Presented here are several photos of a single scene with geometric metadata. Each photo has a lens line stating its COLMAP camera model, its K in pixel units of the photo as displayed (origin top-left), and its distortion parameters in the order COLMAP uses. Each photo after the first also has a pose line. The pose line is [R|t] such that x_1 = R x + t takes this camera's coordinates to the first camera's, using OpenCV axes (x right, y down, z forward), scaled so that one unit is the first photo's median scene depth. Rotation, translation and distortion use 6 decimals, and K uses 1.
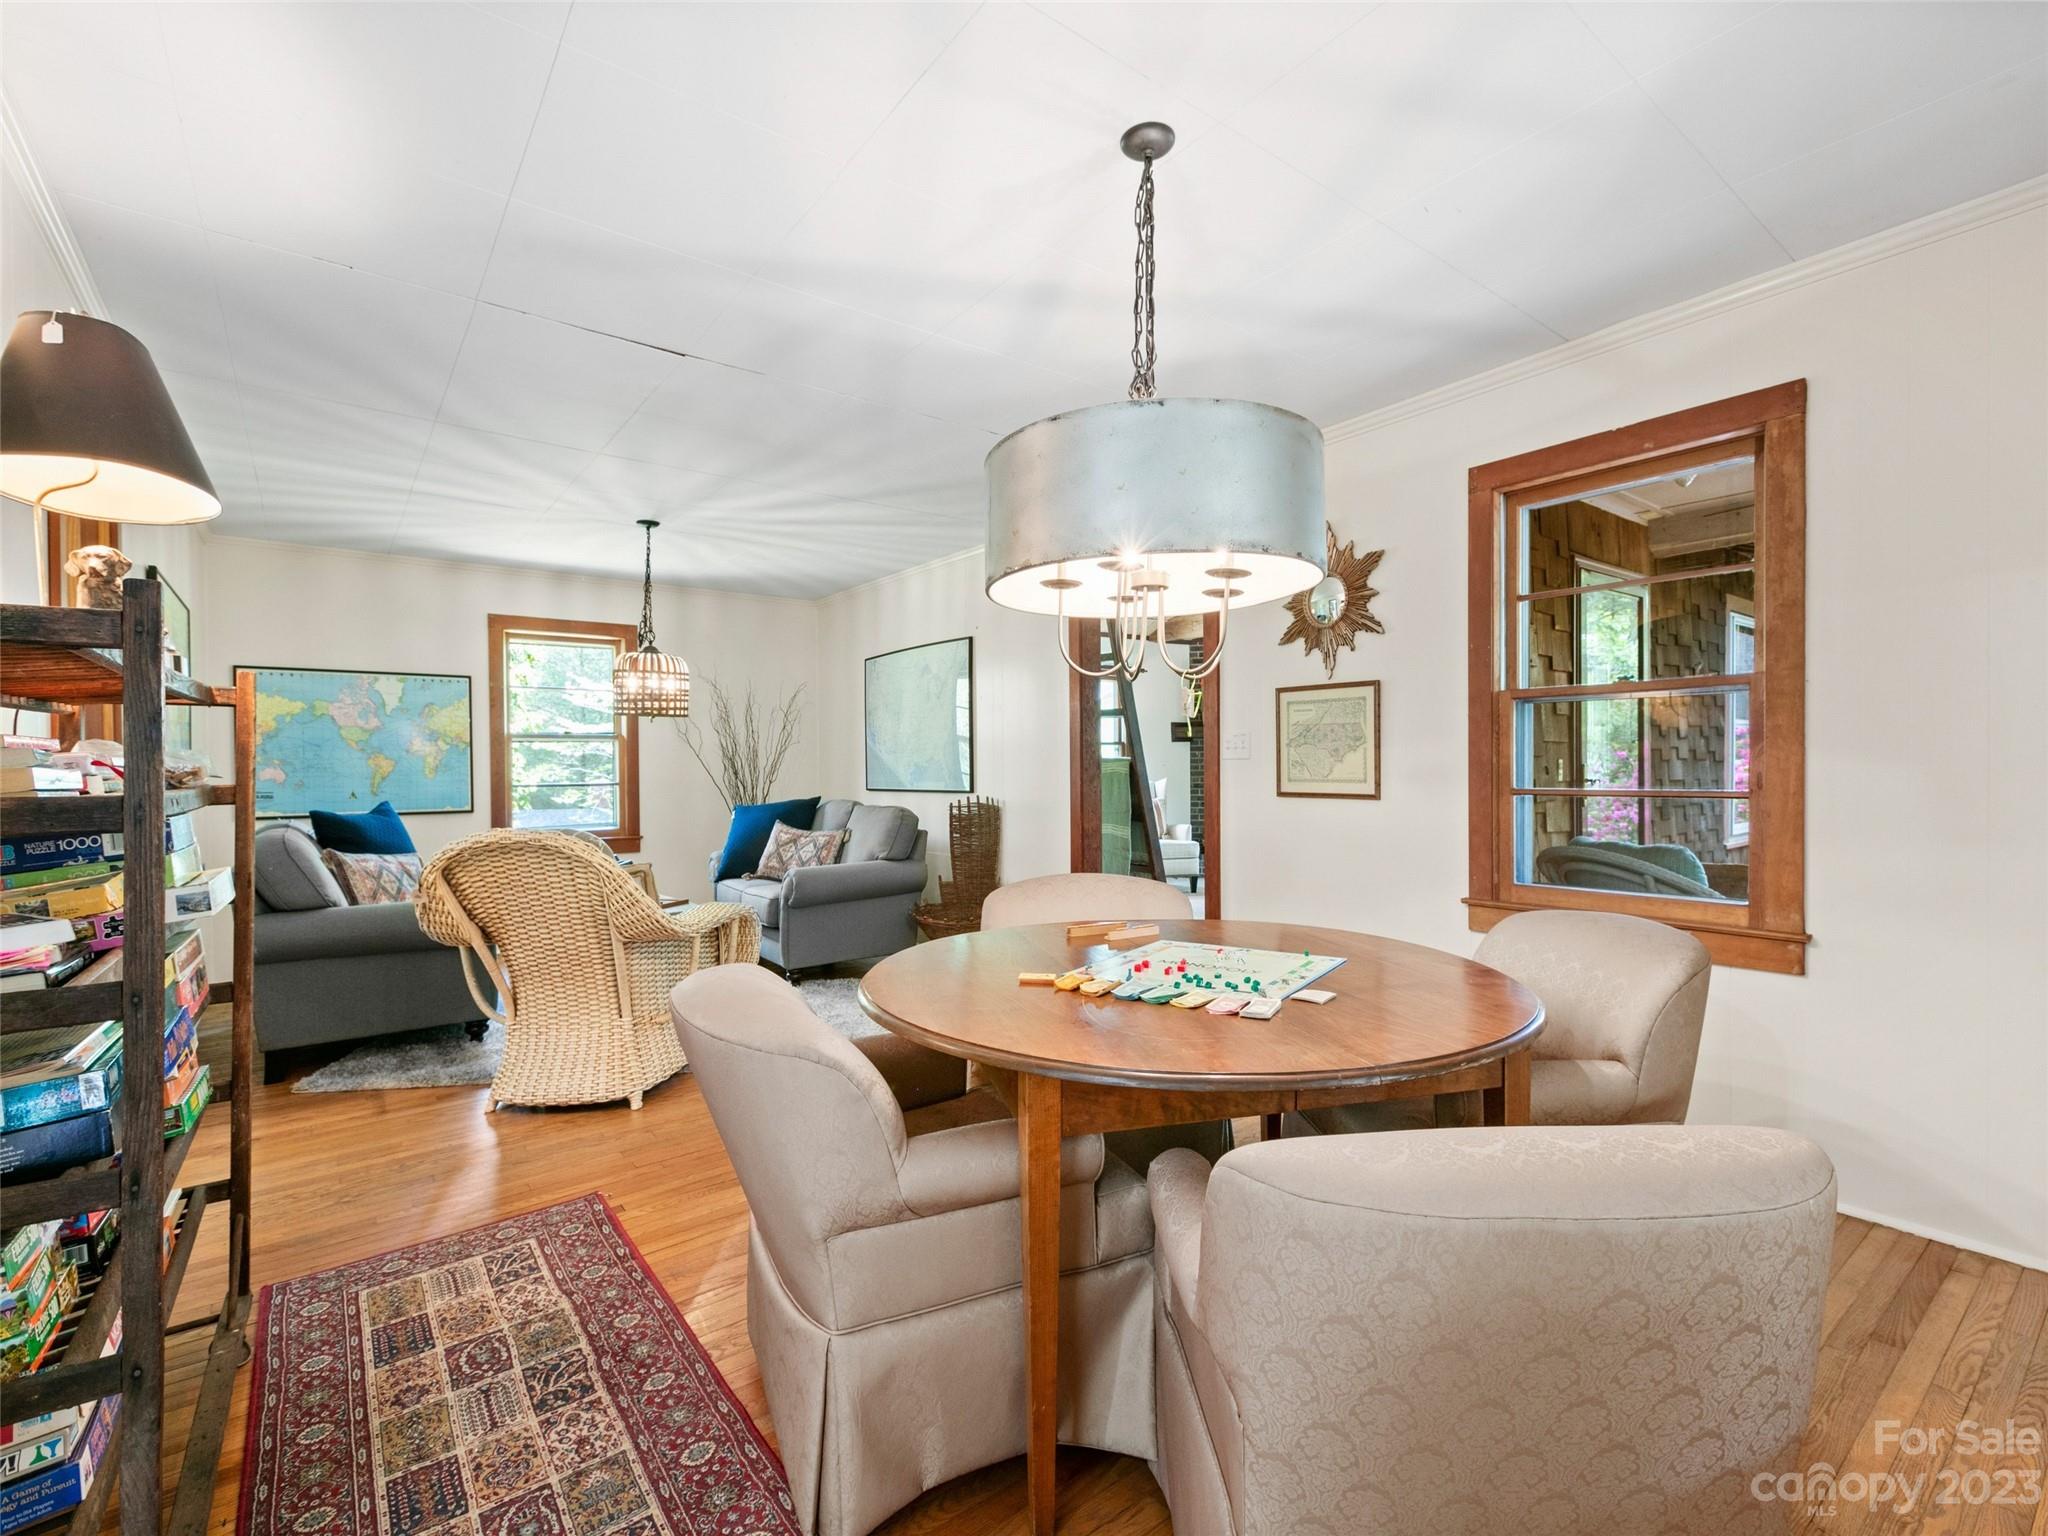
lens RADIAL K [[926.6, 0, 1024.0], [0, 926.6, 768.0], [0, 0, 1]] dist [-0.000891, 0.000060]
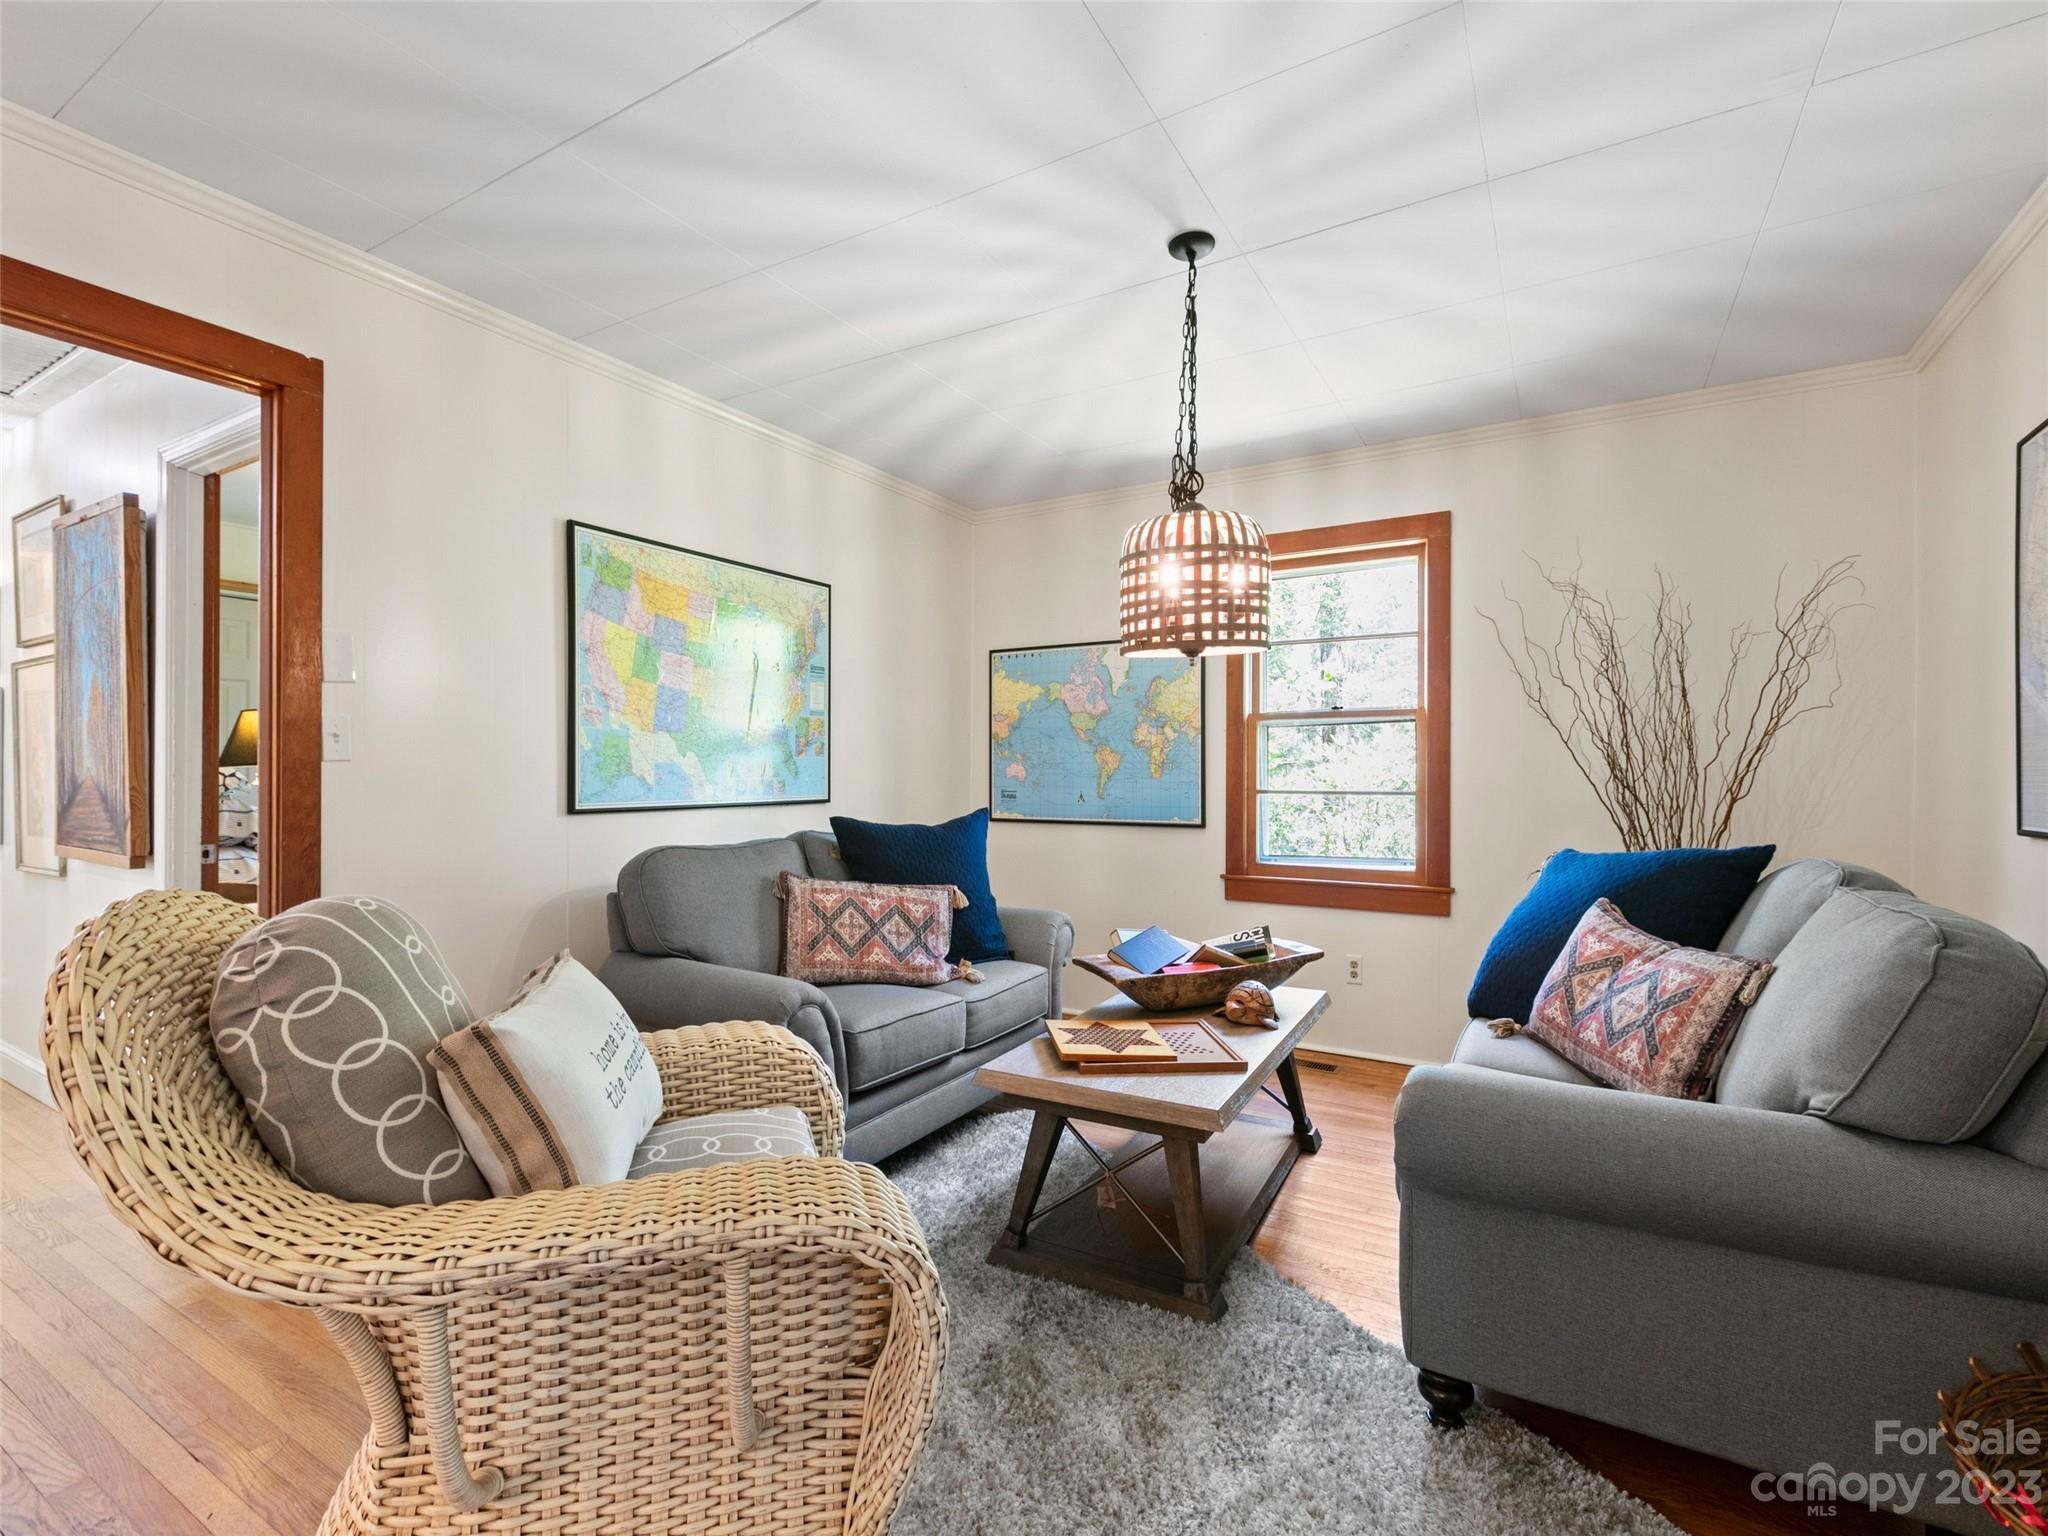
lens RADIAL K [[926.6, 0, 1024.0], [0, 926.6, 768.0], [0, 0, 1]] dist [-0.000891, 0.000060]
pose [[0.380163, 0.004867, -0.924907, 0.000920], [-0.007575, 0.999969, 0.002148, 0.002248], [0.924889, 0.006189, 0.380188, 0.650159]]
